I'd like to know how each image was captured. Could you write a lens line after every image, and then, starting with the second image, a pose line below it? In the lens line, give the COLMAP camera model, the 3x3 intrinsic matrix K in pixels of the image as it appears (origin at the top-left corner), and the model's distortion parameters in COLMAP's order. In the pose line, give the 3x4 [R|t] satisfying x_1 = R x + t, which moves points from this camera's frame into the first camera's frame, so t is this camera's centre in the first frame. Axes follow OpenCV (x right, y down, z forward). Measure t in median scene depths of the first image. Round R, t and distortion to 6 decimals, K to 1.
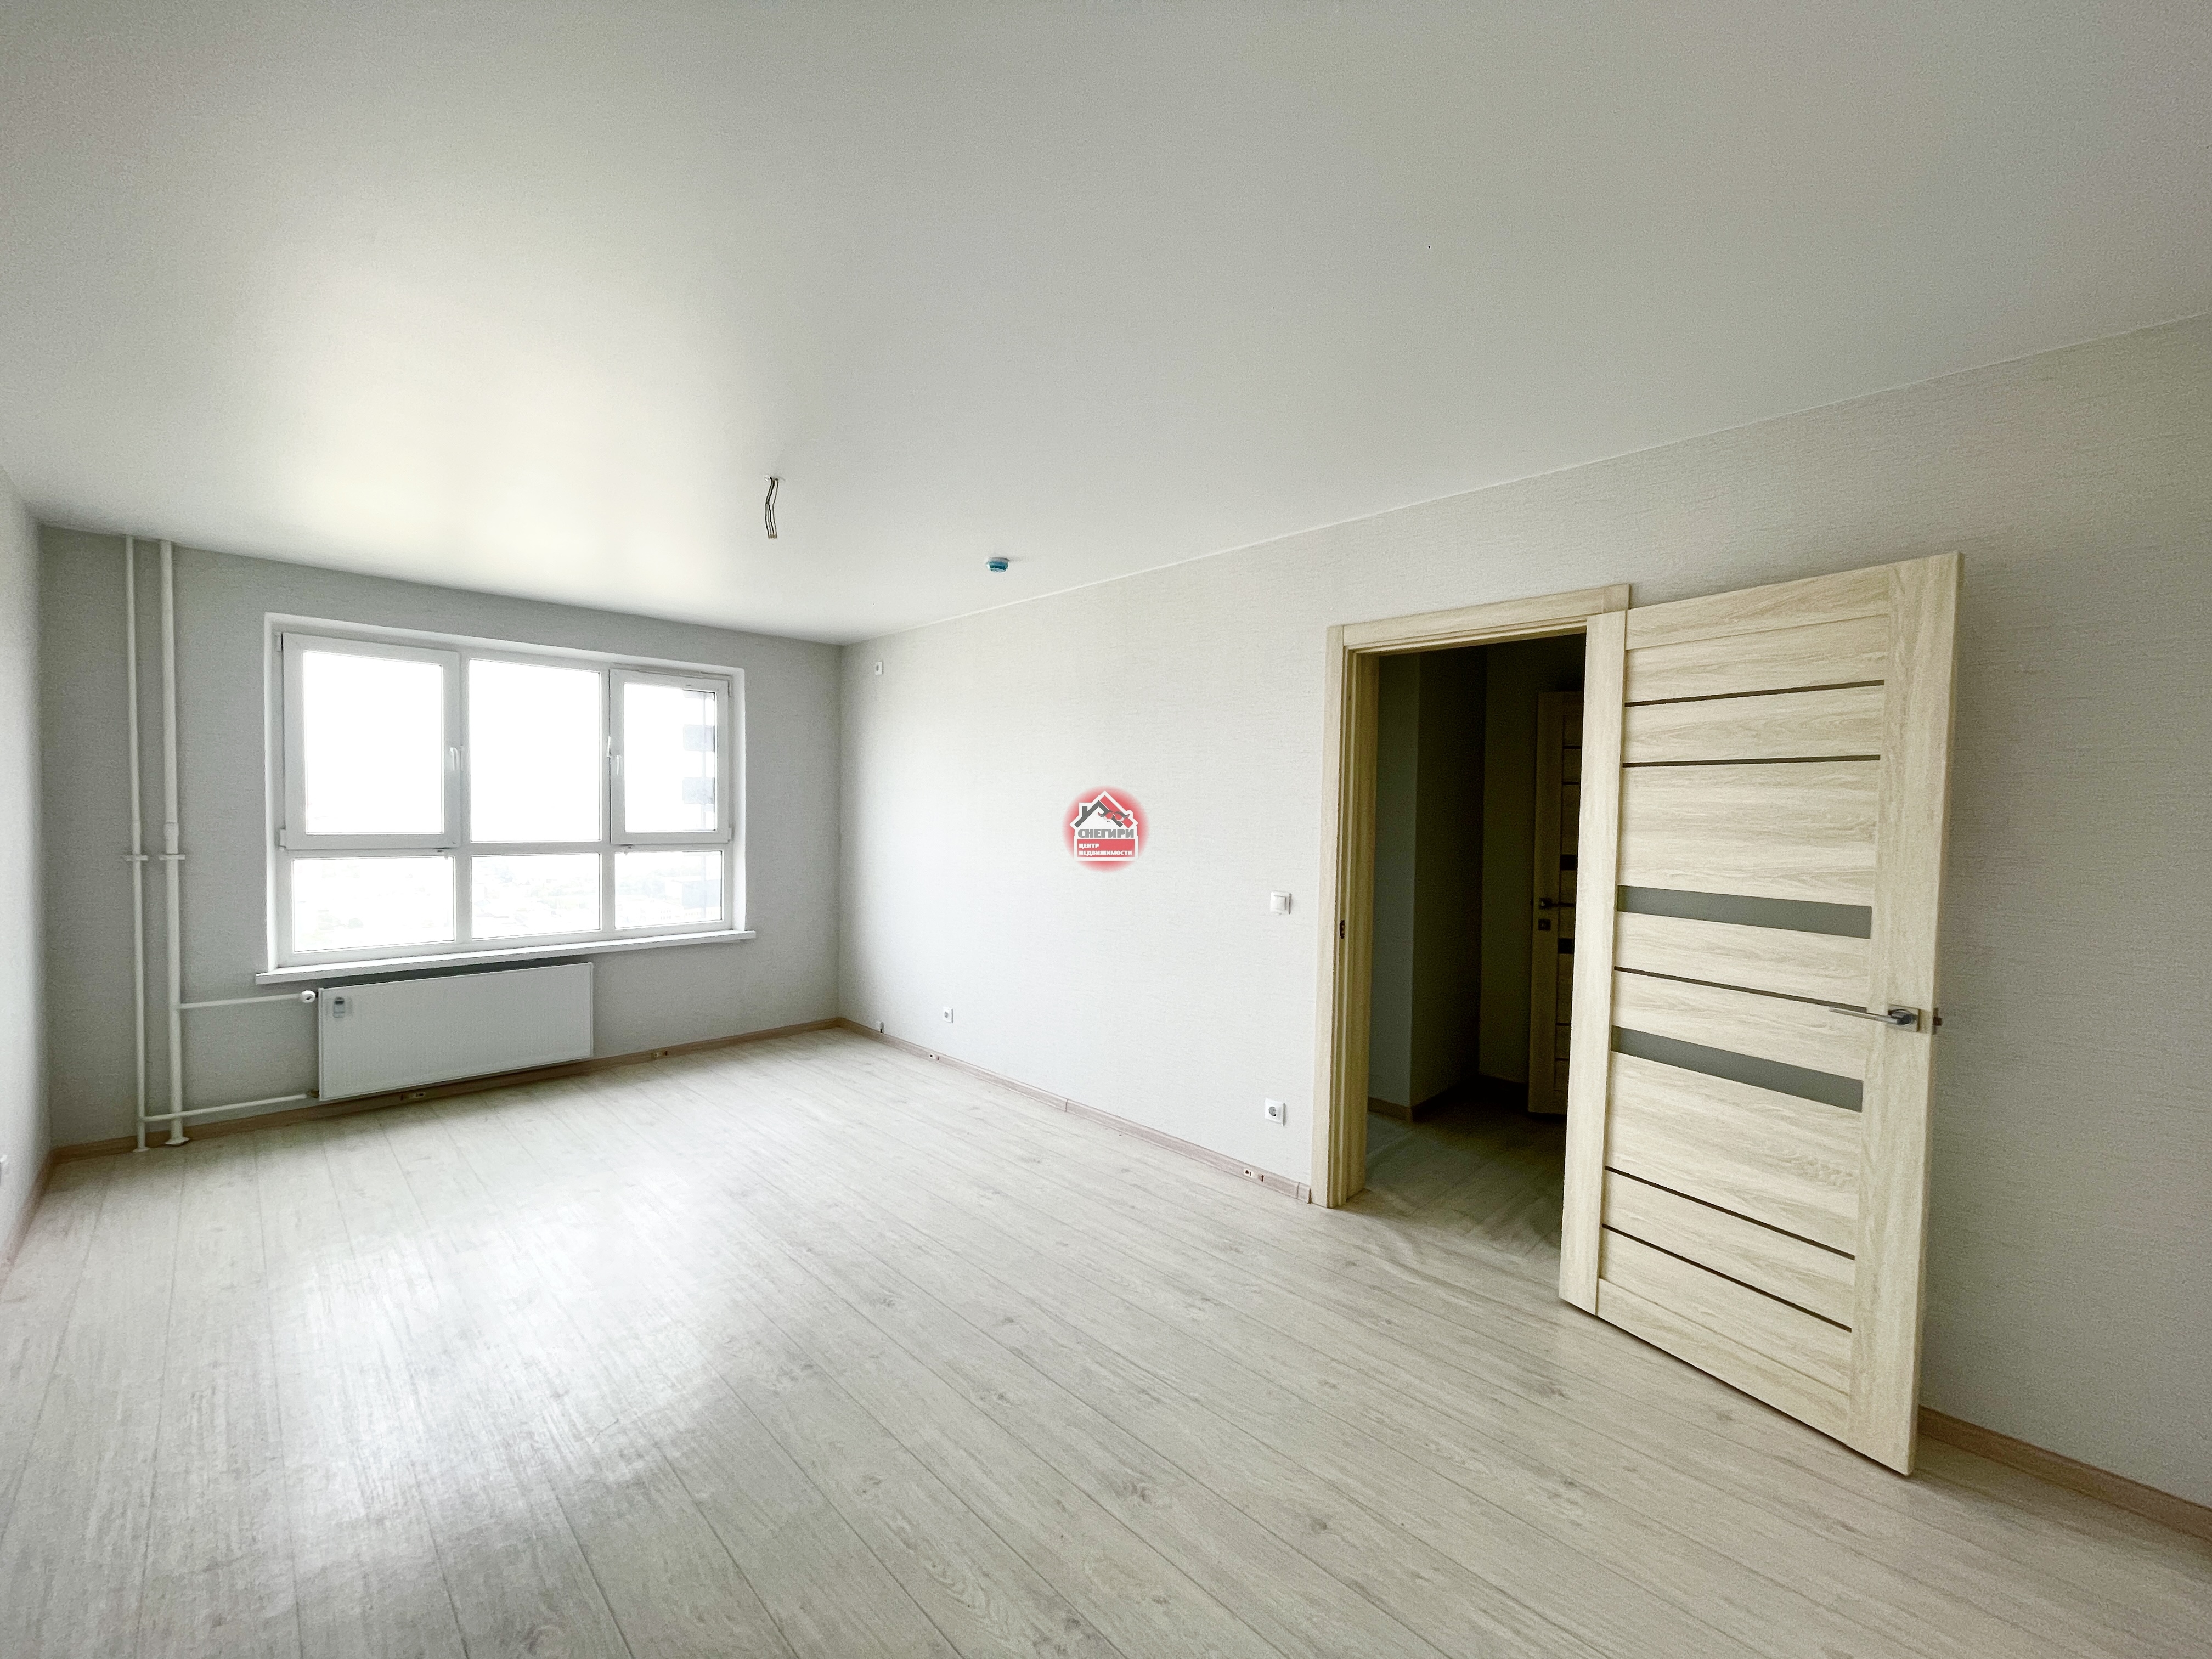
lens RADIAL K [[887.2, 0, 1099.4], [0, 887.2, 834.2], [0, 0, 1]] dist [-0.003664, -0.001399]
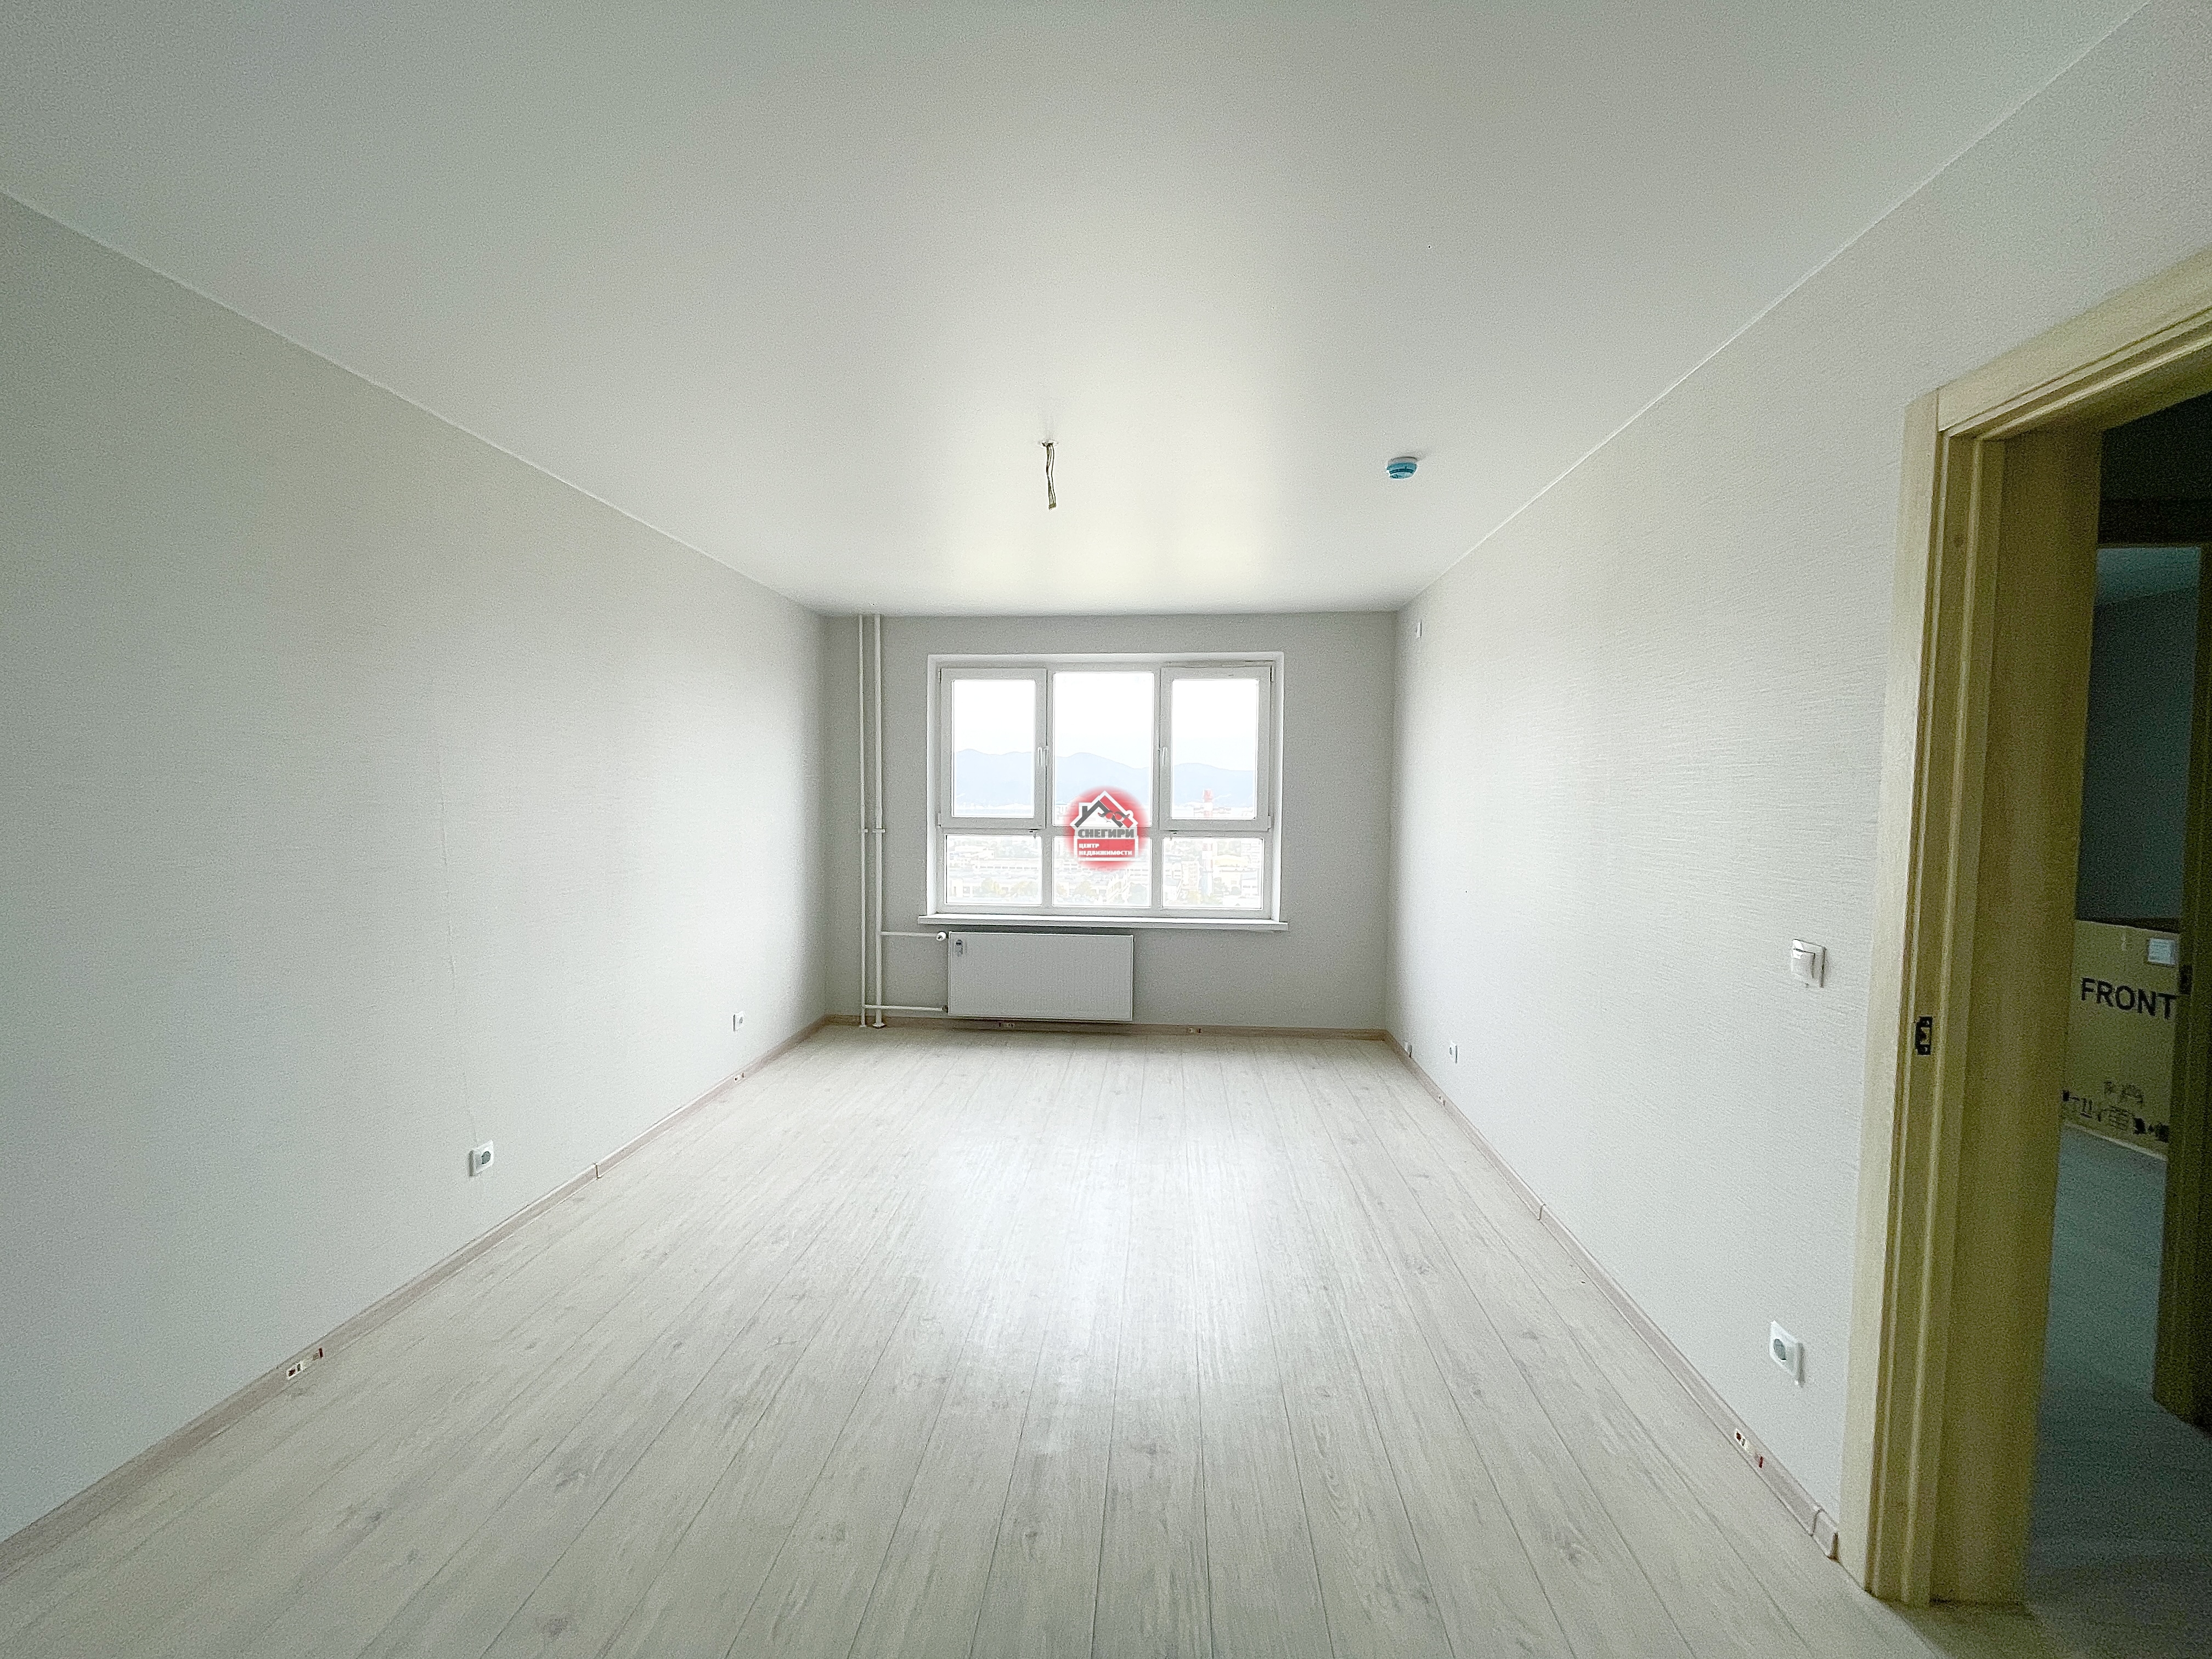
lens RADIAL K [[887.2, 0, 1105.4], [0, 887.2, 836.9], [0, 0, 1]] dist [-0.003664, -0.001399]
pose [[0.653203, 0.027117, -0.756697, 0.279247], [-0.018593, 0.999632, 0.019773, -0.000107], [0.756955, 0.001153, 0.653466, 0.293765]]
